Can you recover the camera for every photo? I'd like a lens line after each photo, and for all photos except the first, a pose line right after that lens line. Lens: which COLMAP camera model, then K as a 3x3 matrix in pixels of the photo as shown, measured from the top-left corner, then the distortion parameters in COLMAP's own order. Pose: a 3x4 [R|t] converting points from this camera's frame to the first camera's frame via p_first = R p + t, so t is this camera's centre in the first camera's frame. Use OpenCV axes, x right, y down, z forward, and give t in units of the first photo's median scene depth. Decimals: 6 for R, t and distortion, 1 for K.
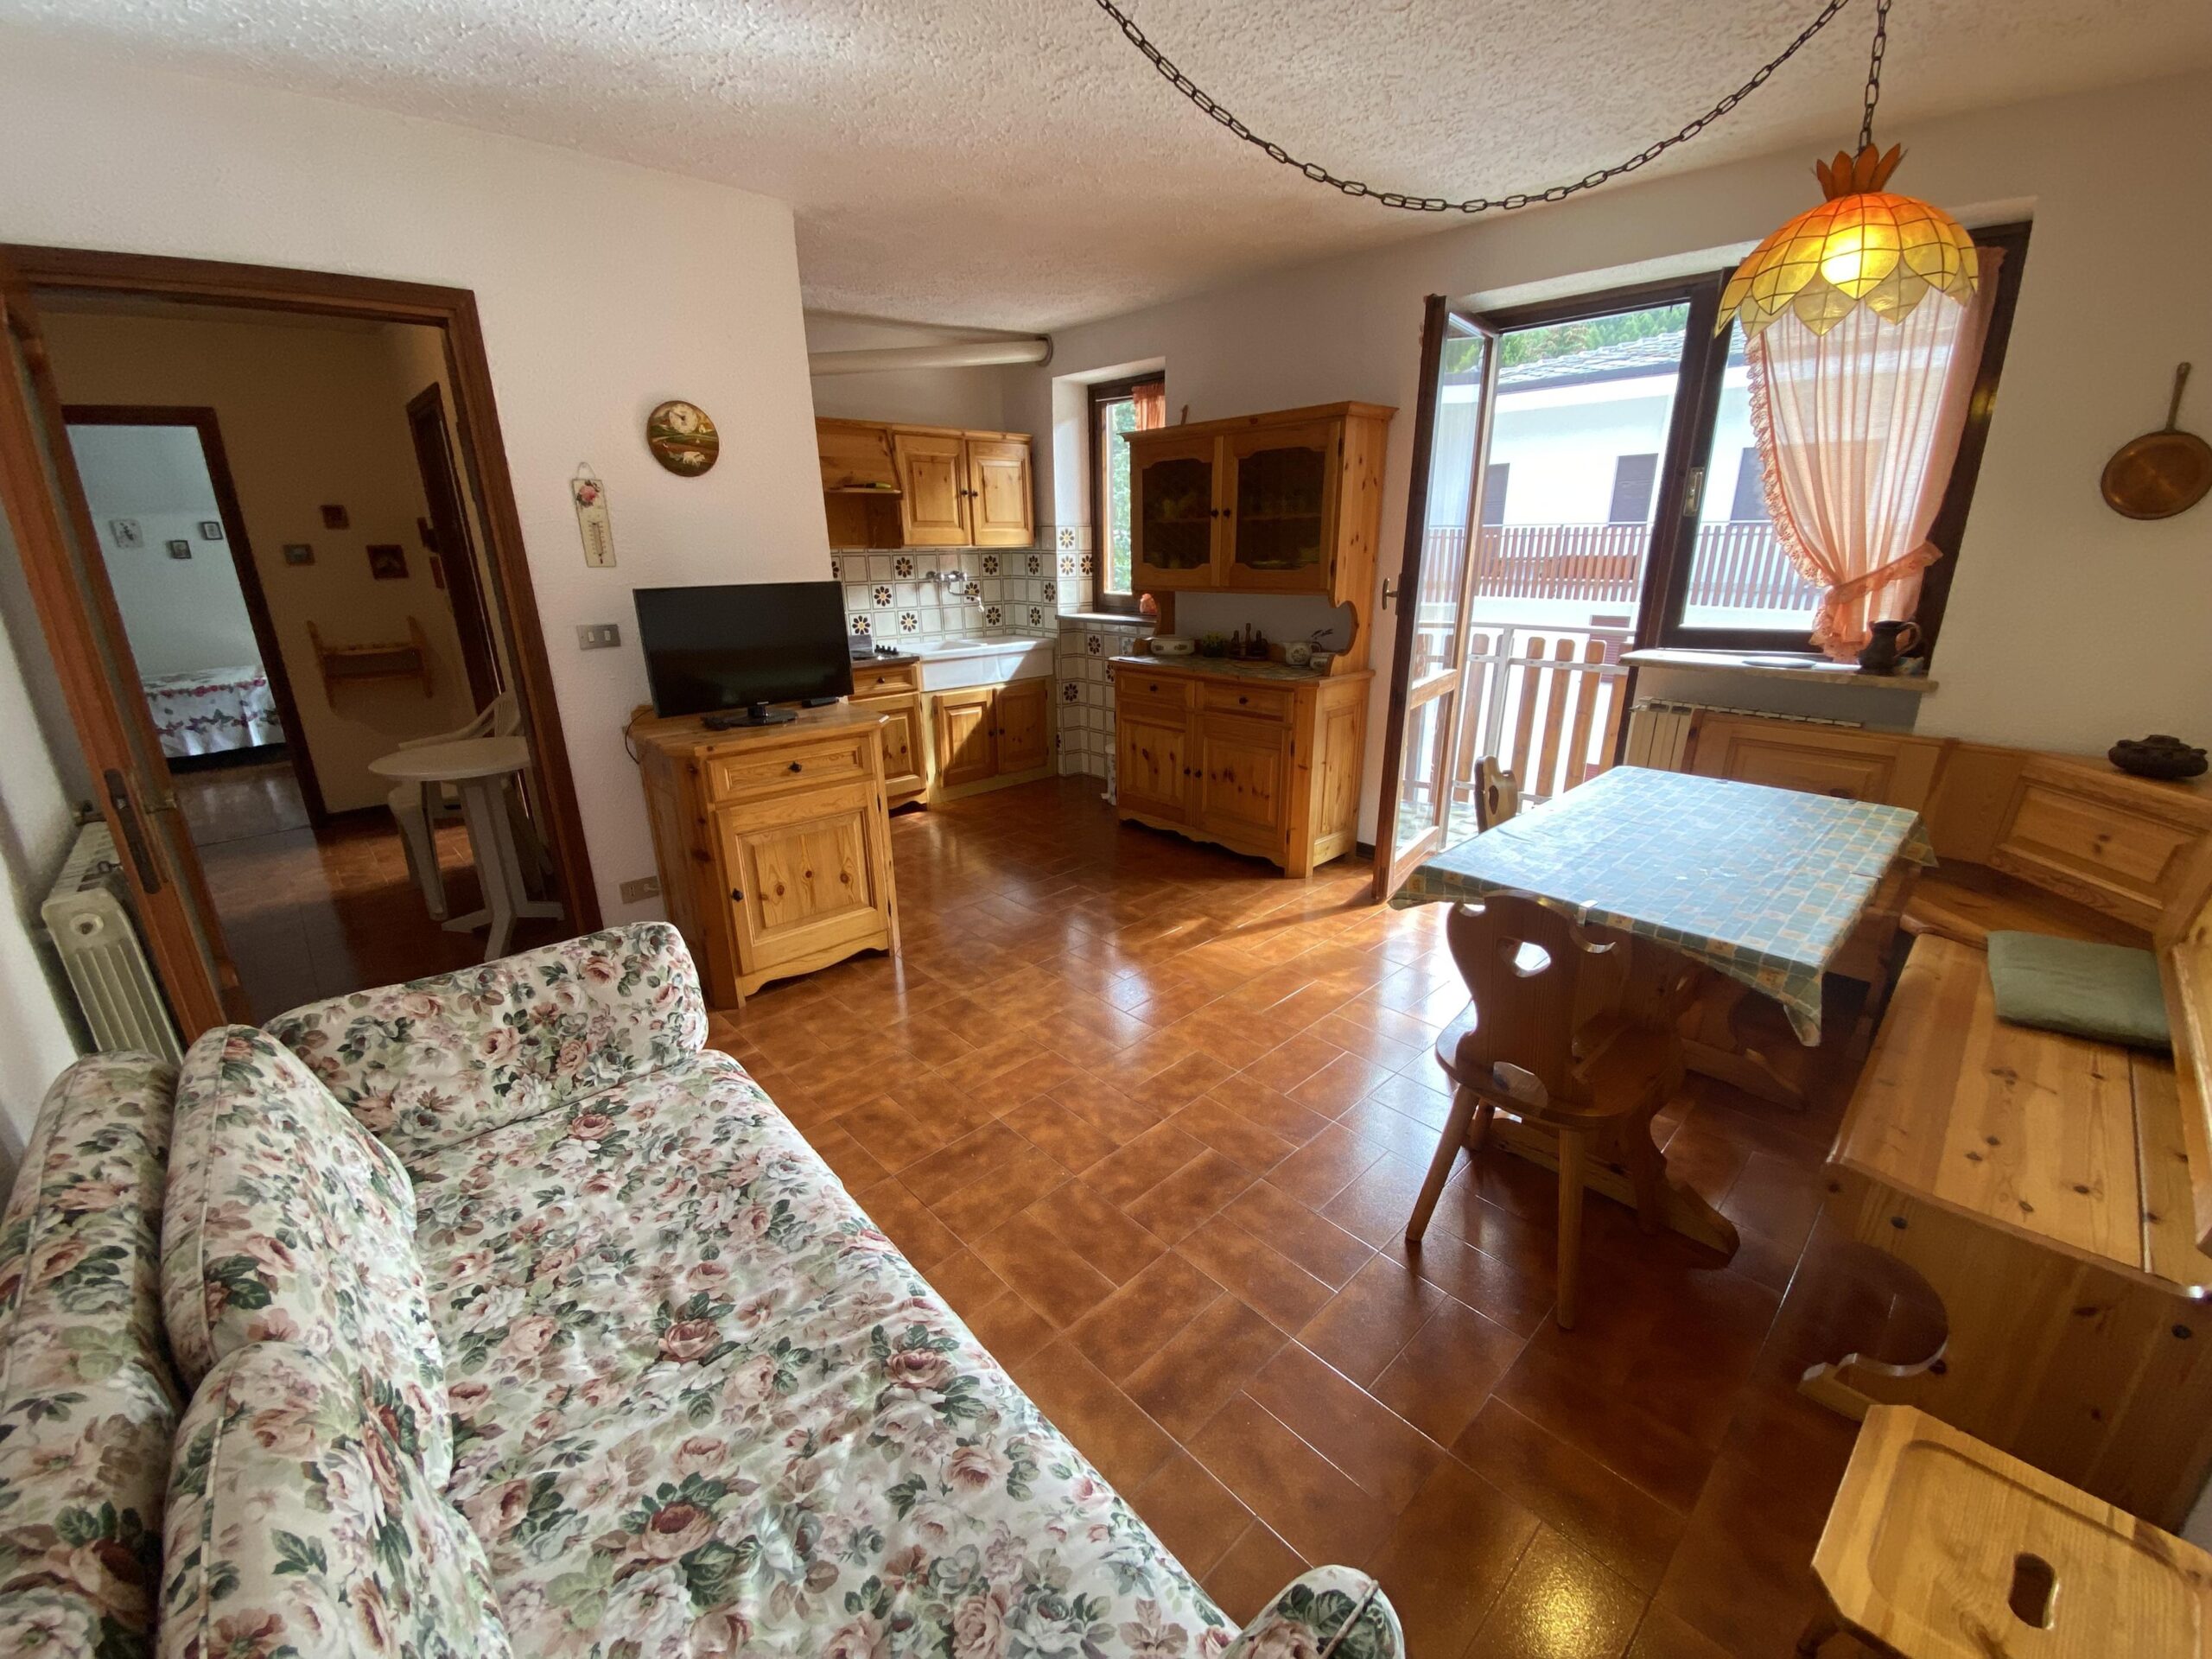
lens RADIAL K [[892.2, 0, 1106.0], [0, 892.2, 829.5], [0, 0, 1]] dist [0.037940, -0.028173]
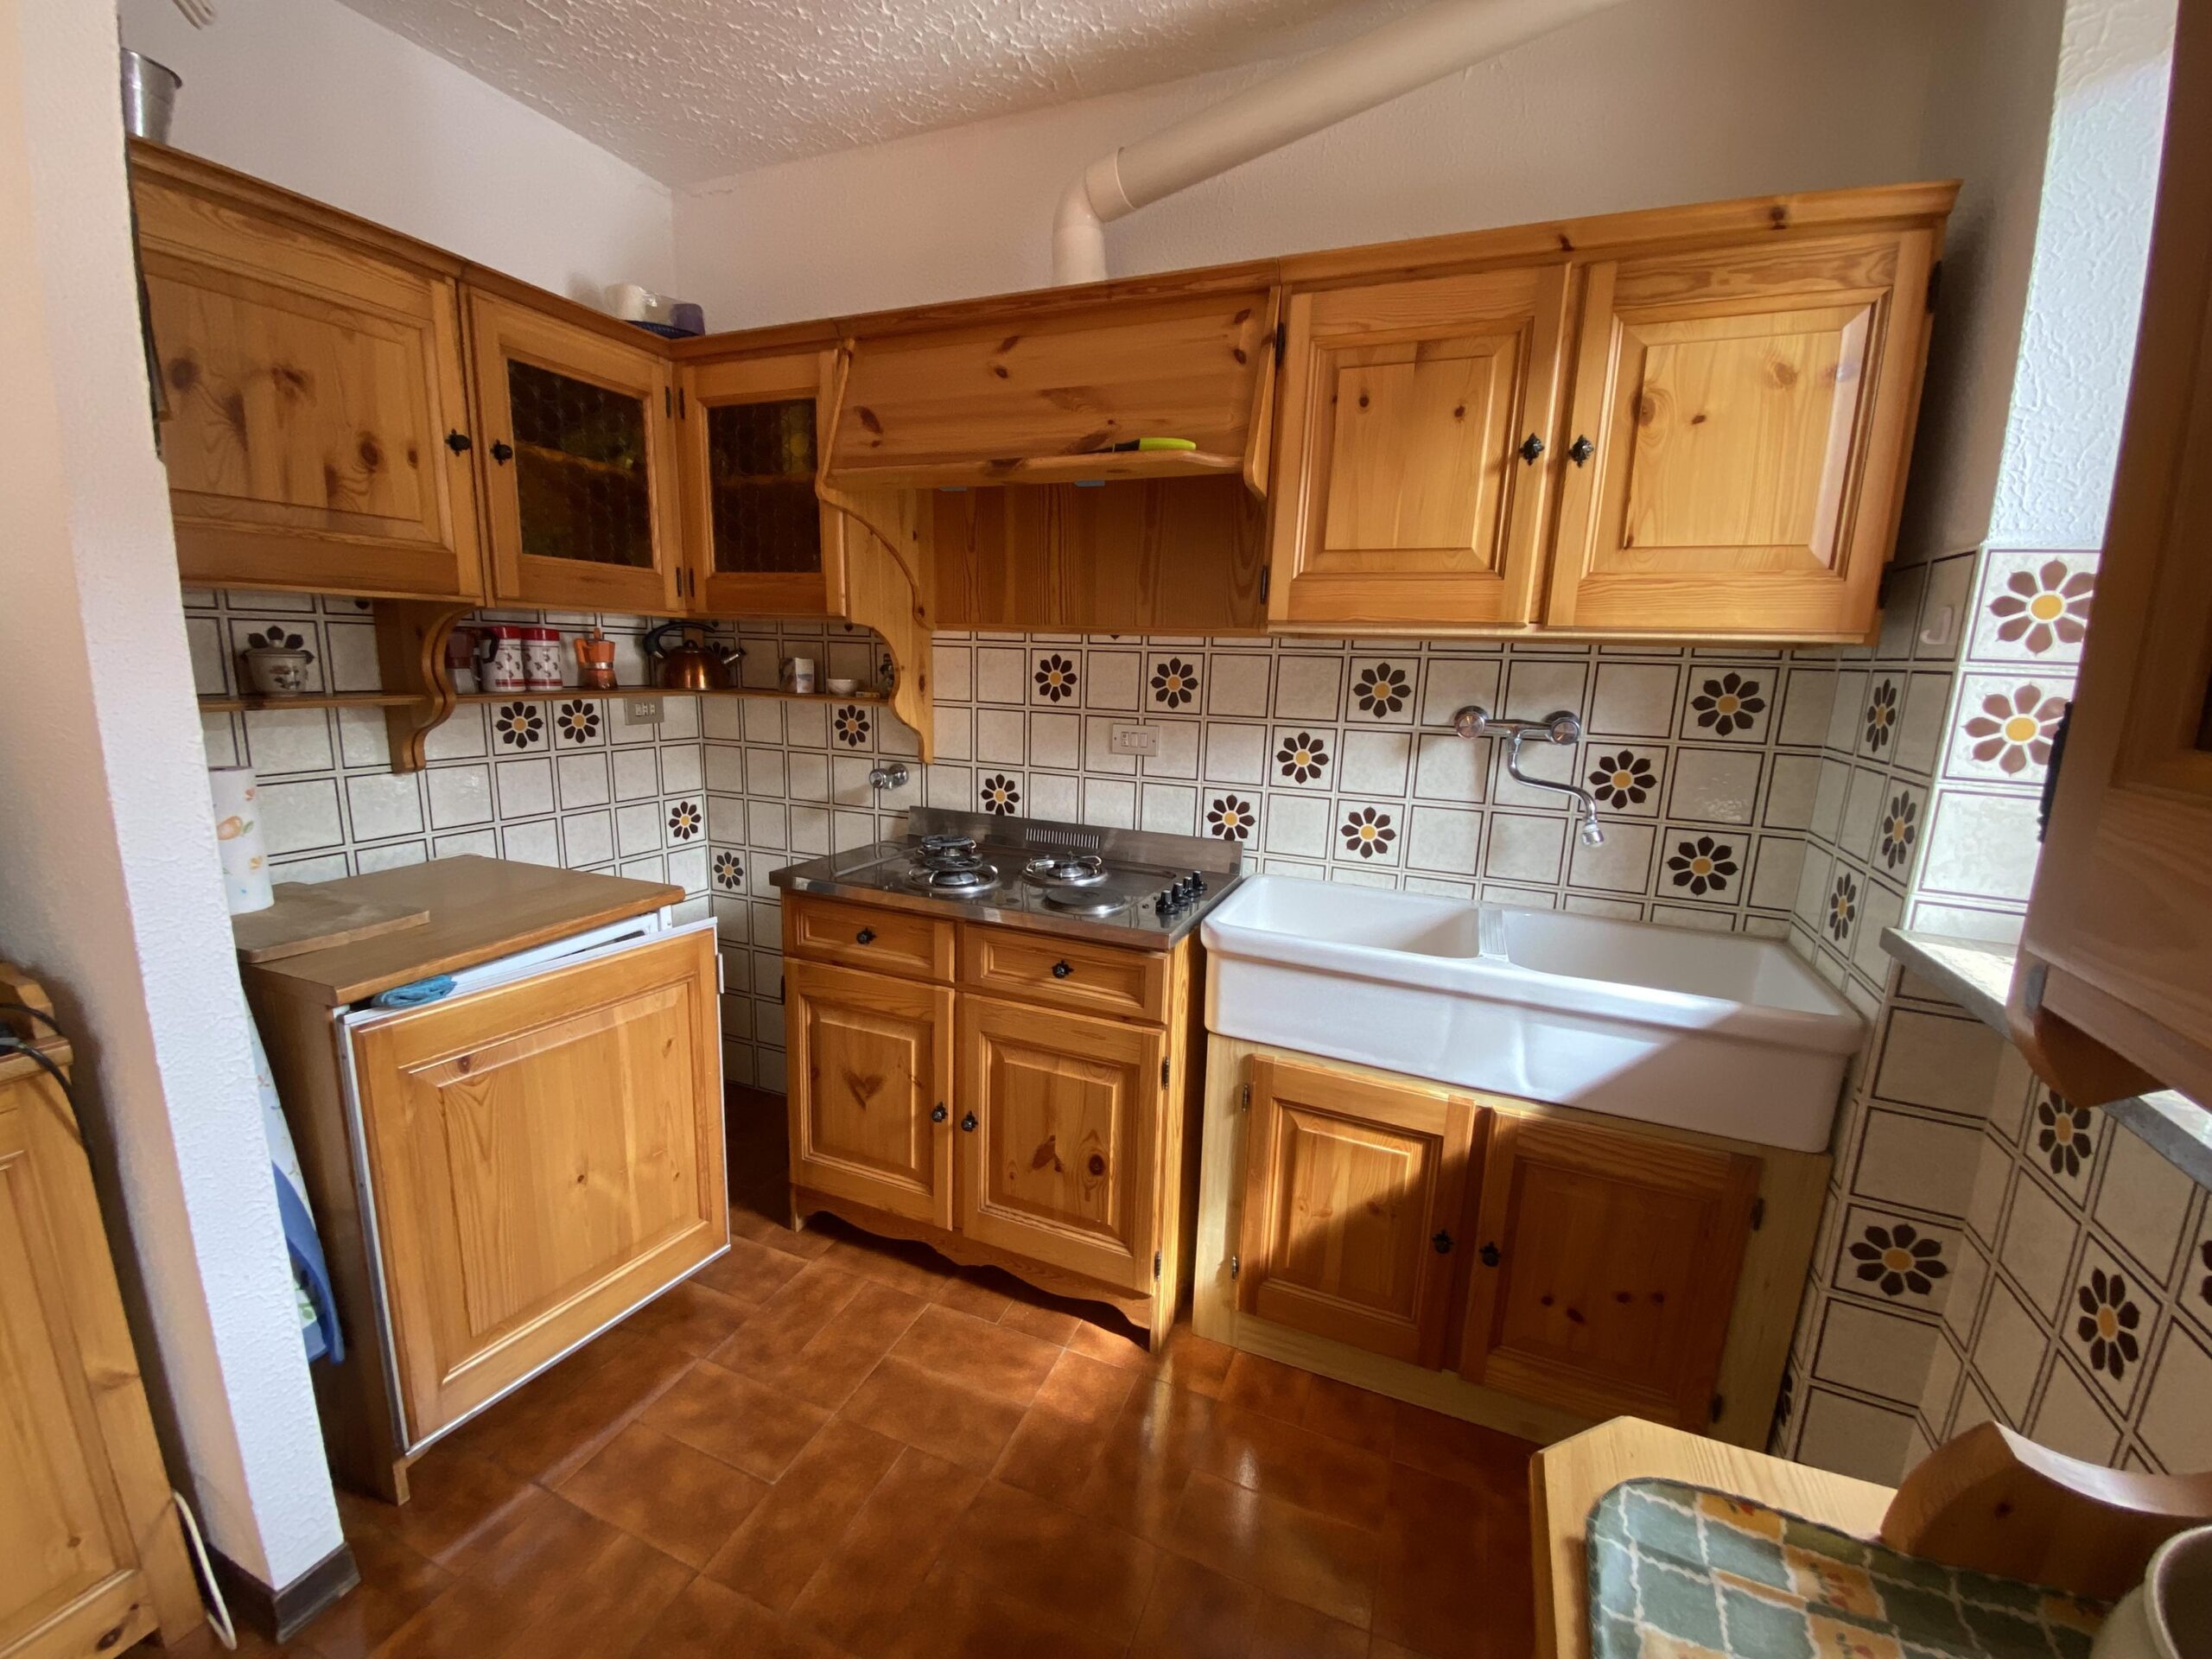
lens RADIAL K [[892.2, 0, 1106.0], [0, 892.2, 829.5], [0, 0, 1]] dist [0.037940, -0.028173]
pose [[0.416397, 0.196832, -0.887621, 0.064257], [-0.317566, 0.946281, 0.060865, -0.224962], [0.851919, 0.256534, 0.456536, 0.751355]]
